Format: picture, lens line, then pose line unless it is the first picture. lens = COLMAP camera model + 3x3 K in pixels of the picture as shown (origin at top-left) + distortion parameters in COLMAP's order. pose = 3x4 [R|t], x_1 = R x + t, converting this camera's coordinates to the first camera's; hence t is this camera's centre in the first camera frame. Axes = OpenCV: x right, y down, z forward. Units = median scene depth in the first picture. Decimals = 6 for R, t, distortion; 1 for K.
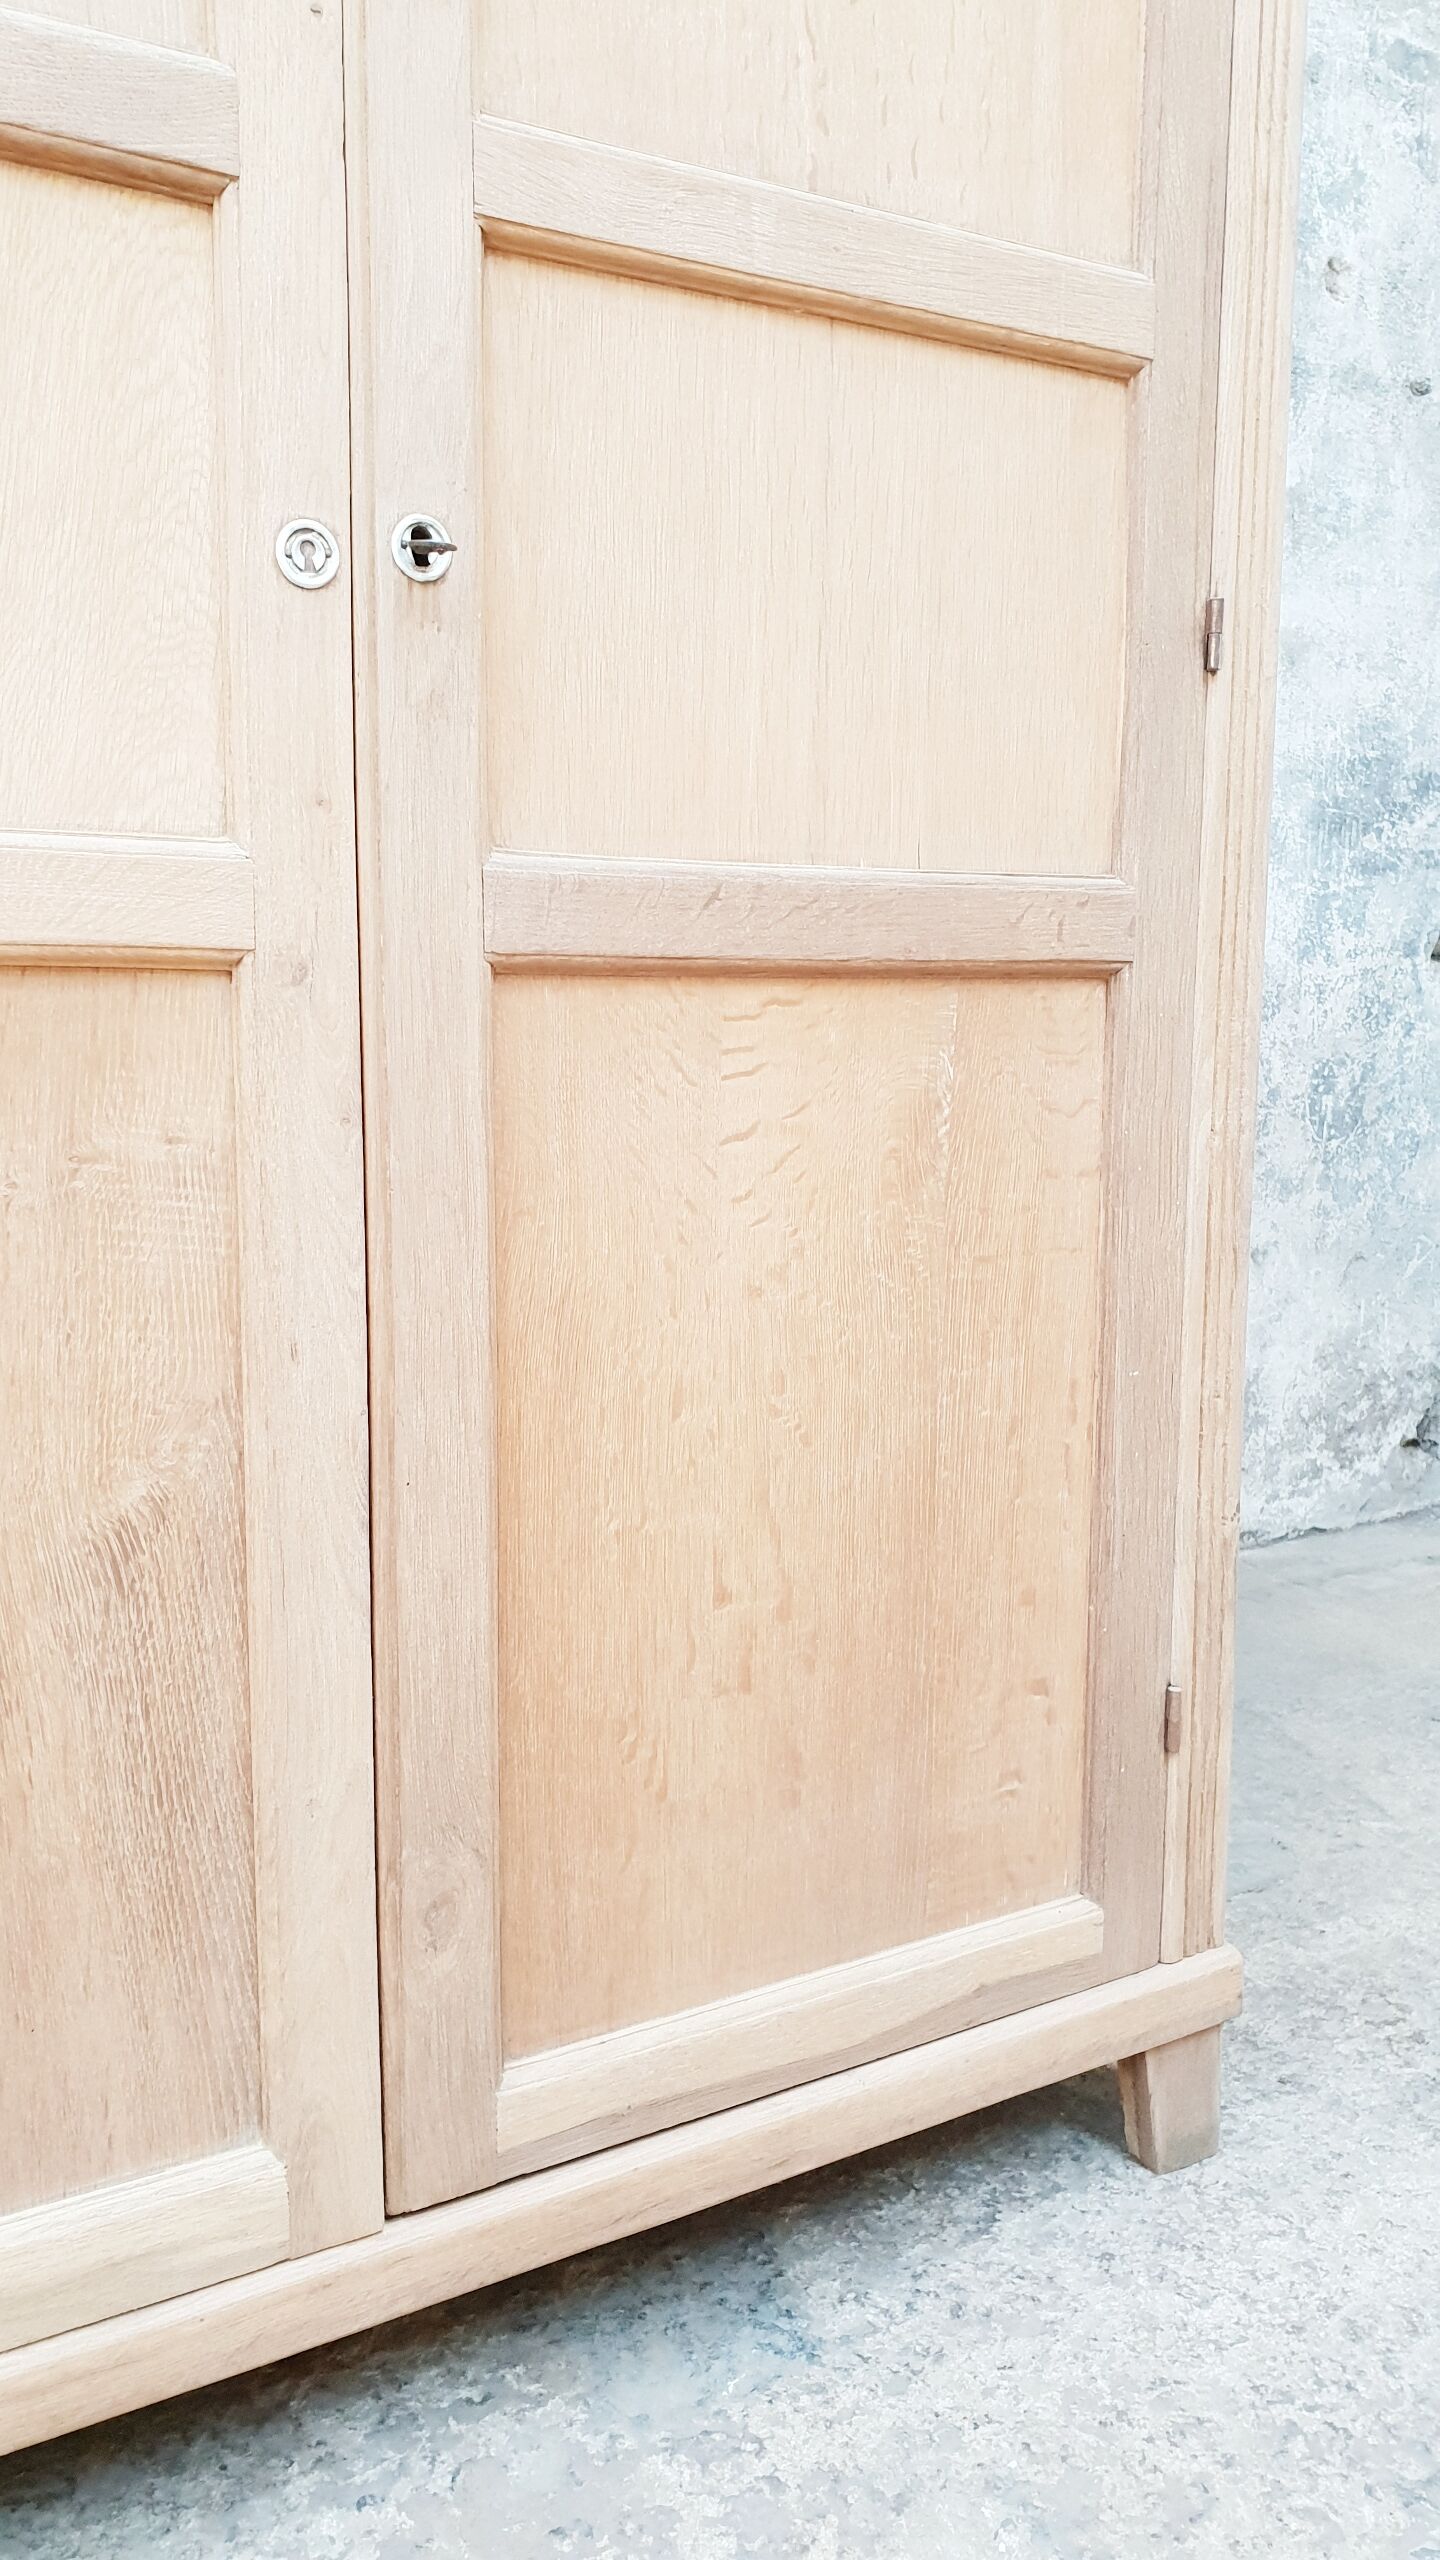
lens RADIAL K [[1964.6, 0, 728.9], [0, 1964.6, 1265.6], [0, 0, 1]] dist [0.005594, -0.000310]
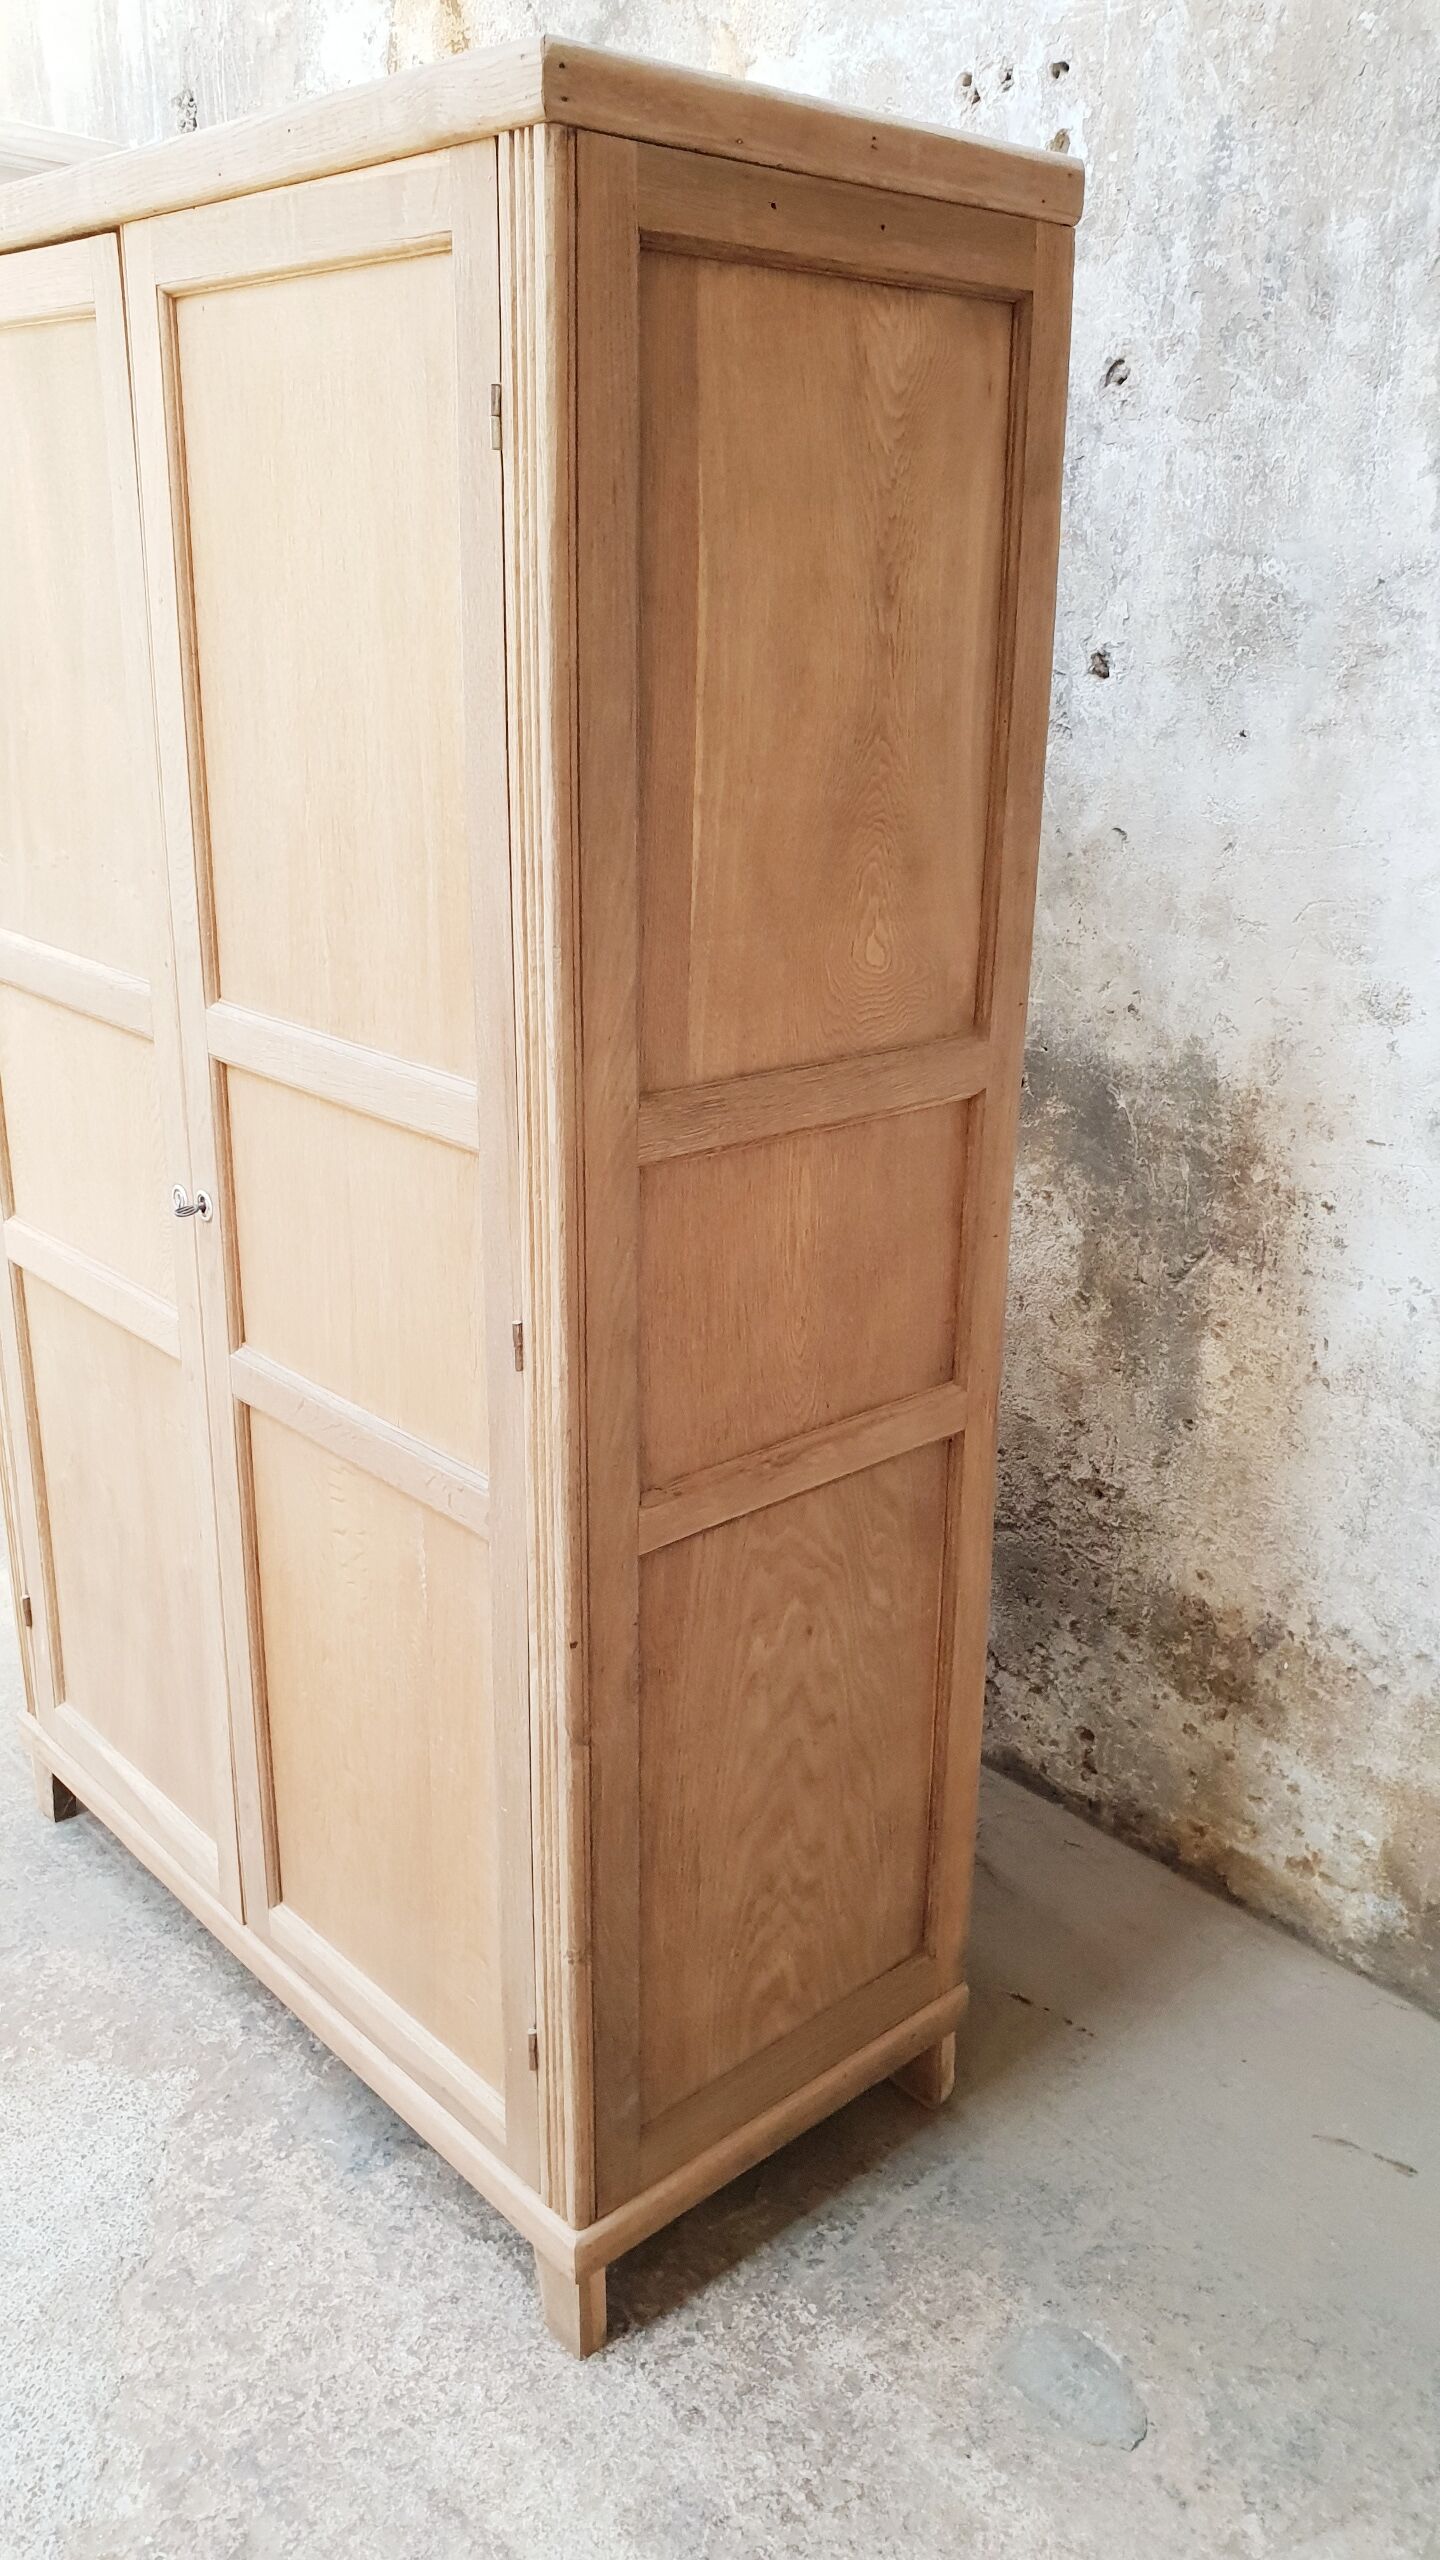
lens RADIAL K [[1979.3, 0, 789.8], [0, 1979.3, 1269.8], [0, 0, 1]] dist [-0.012431, 0.032076]
pose [[0.231190, 0.317679, -0.919582, 1.605847], [-0.160869, 0.944660, 0.285899, -0.836330], [0.959517, 0.081835, 0.269500, 0.874598]]
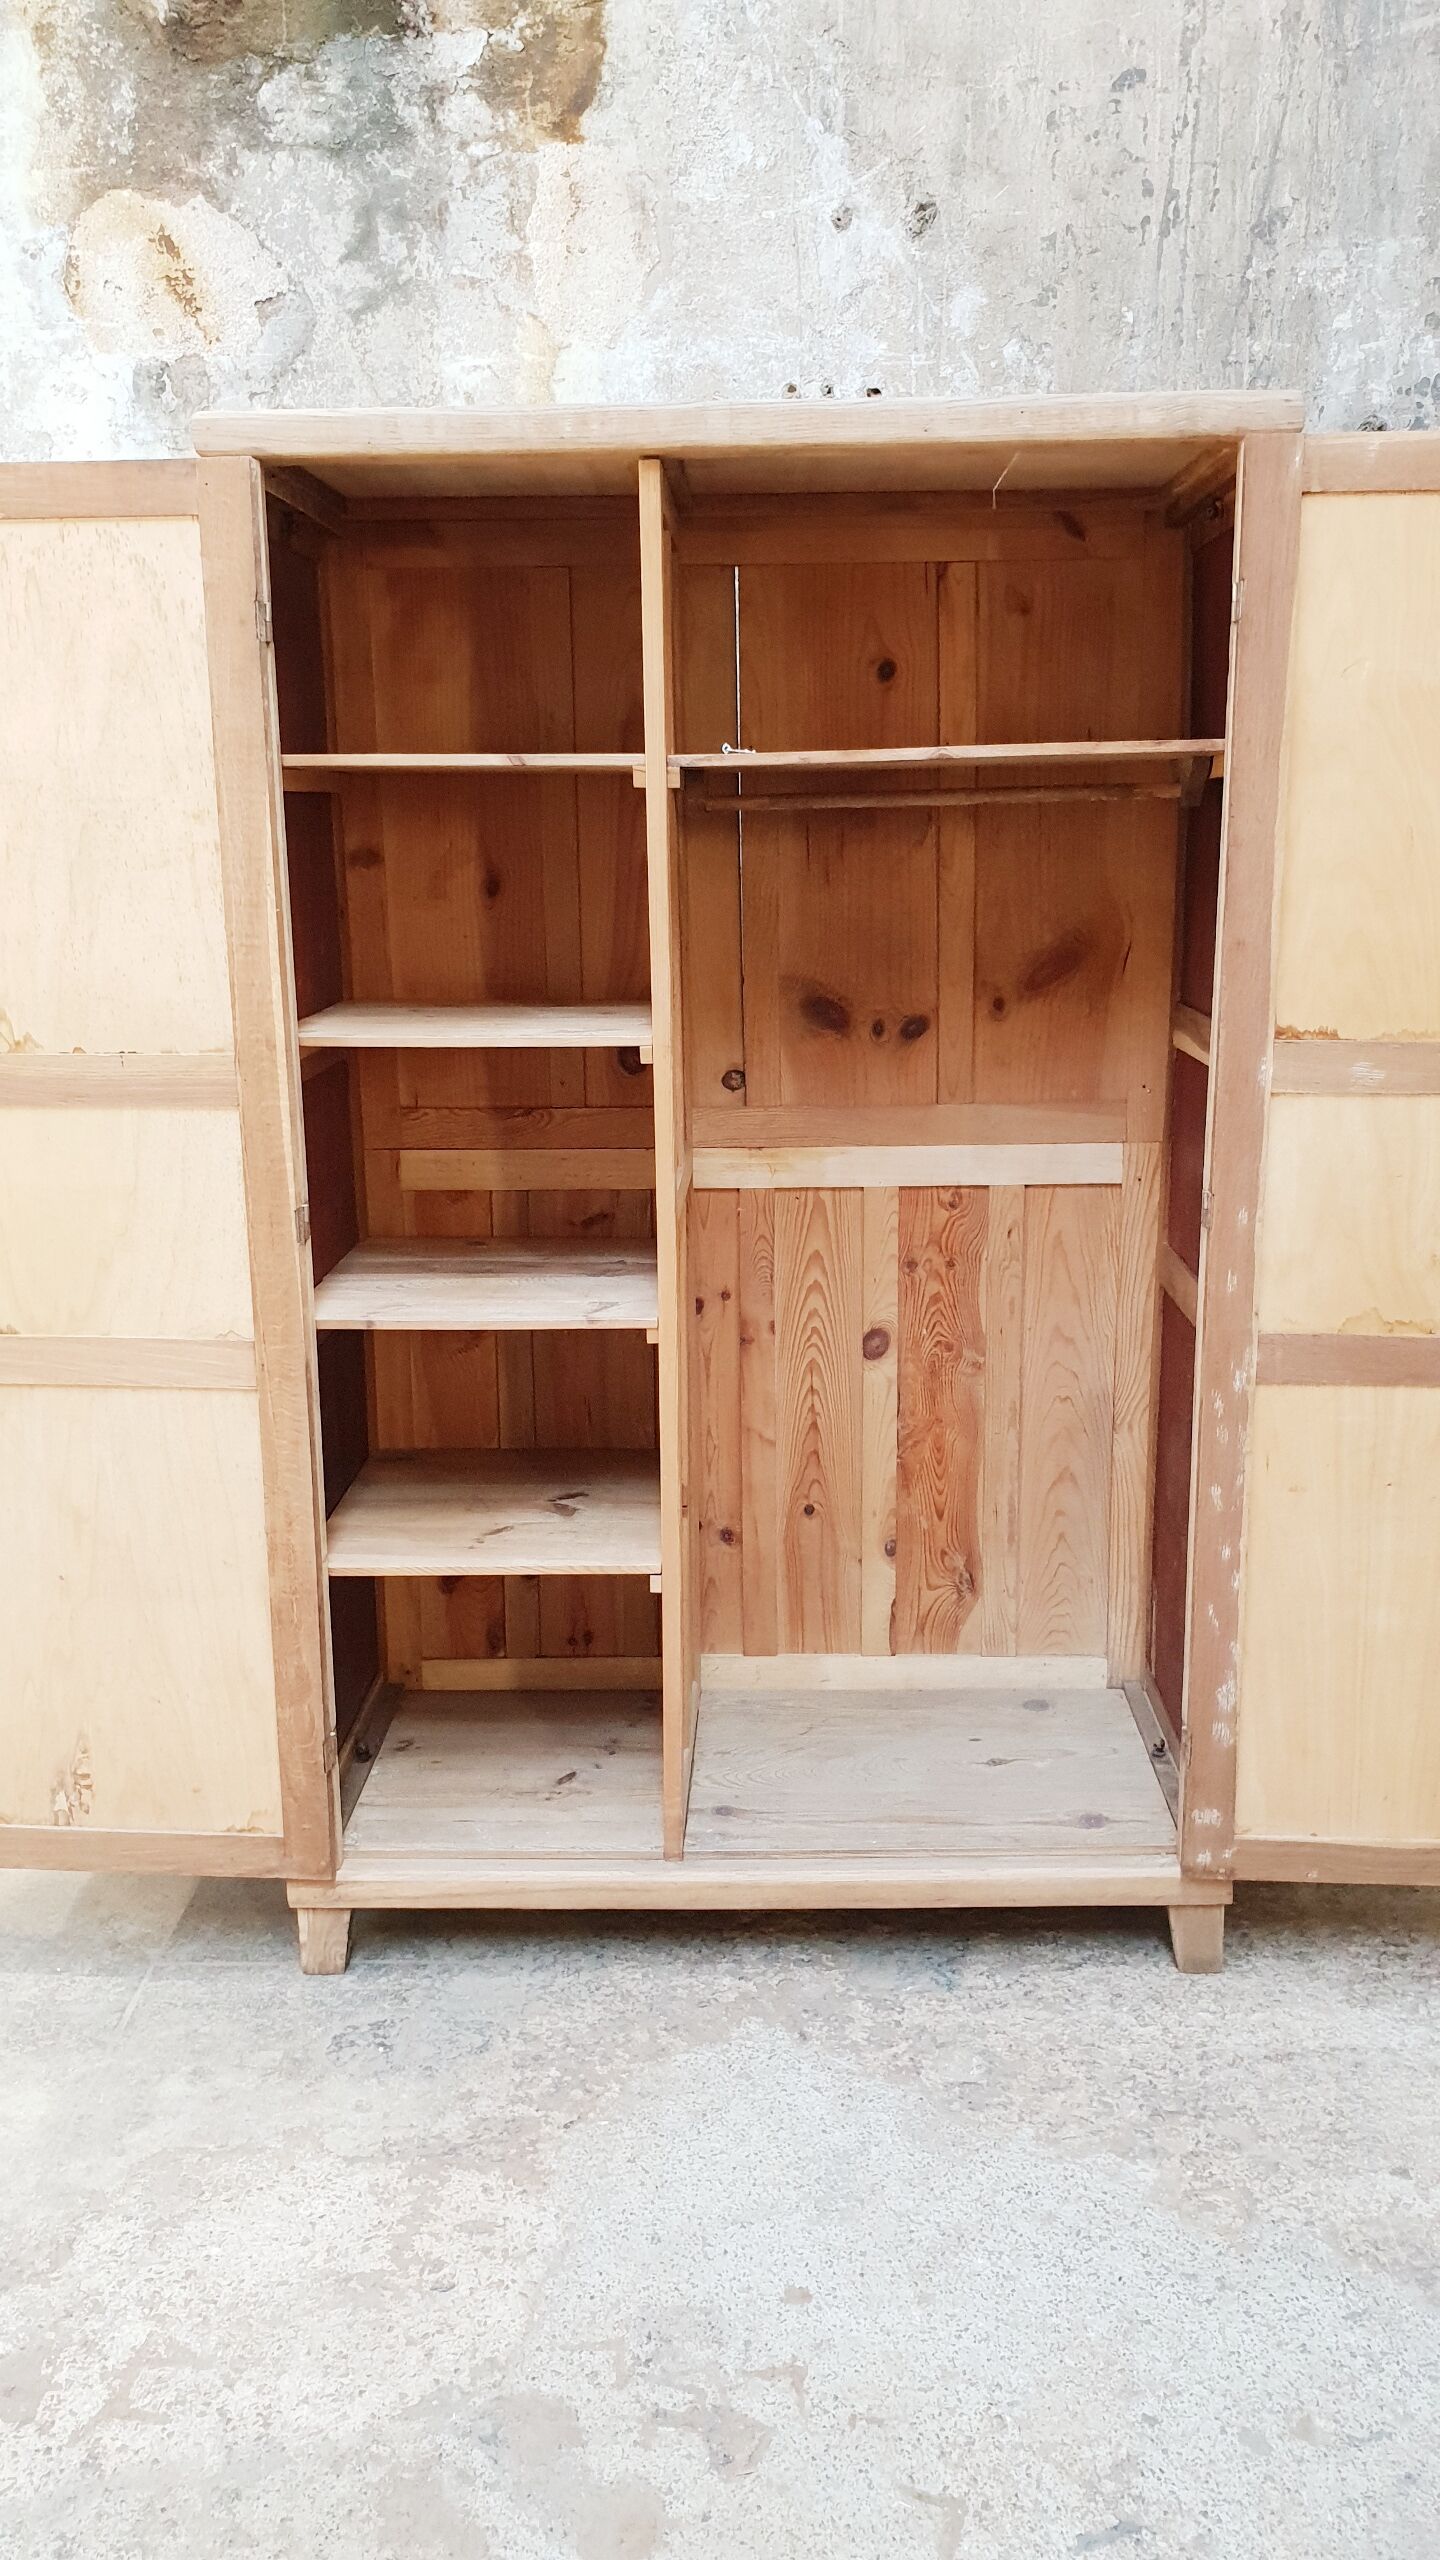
lens RADIAL K [[1947.5, 0, 760.8], [0, 1947.5, 1266.8], [0, 0, 1]] dist [-0.017138, 0.052860]
pose [[0.853922, 0.096684, -0.511341, 0.932832], [-0.053692, 0.993715, 0.098227, -0.462254], [0.517624, -0.056424, 0.853746, -0.947561]]
